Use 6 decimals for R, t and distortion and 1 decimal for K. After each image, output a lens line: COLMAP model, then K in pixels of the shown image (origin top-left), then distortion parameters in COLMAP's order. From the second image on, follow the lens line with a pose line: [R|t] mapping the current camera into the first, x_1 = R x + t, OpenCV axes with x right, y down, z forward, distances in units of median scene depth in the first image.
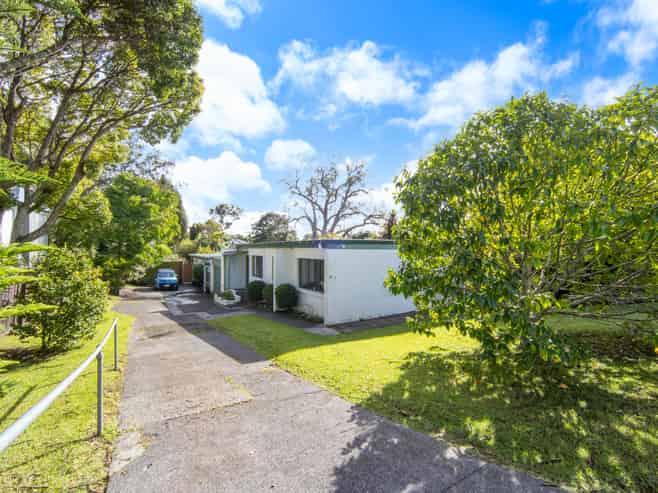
lens RADIAL K [[404.7, 0, 329.0], [0, 404.7, 246.5], [0, 0, 1]] dist [-0.028176, -0.000029]
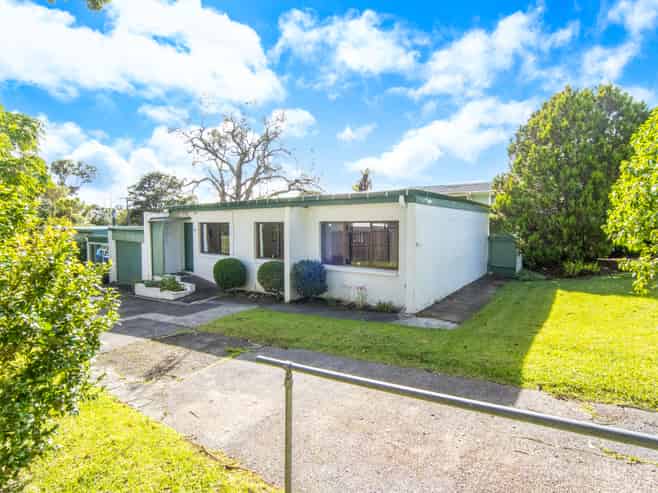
lens RADIAL K [[404.7, 0, 329.0], [0, 404.7, 246.5], [0, 0, 1]] dist [-0.028176, -0.000029]
pose [[0.895786, -0.023455, 0.443866, -0.209519], [0.003772, 0.998972, 0.045176, 0.022310], [-0.444469, -0.038794, 0.894954, 0.212316]]
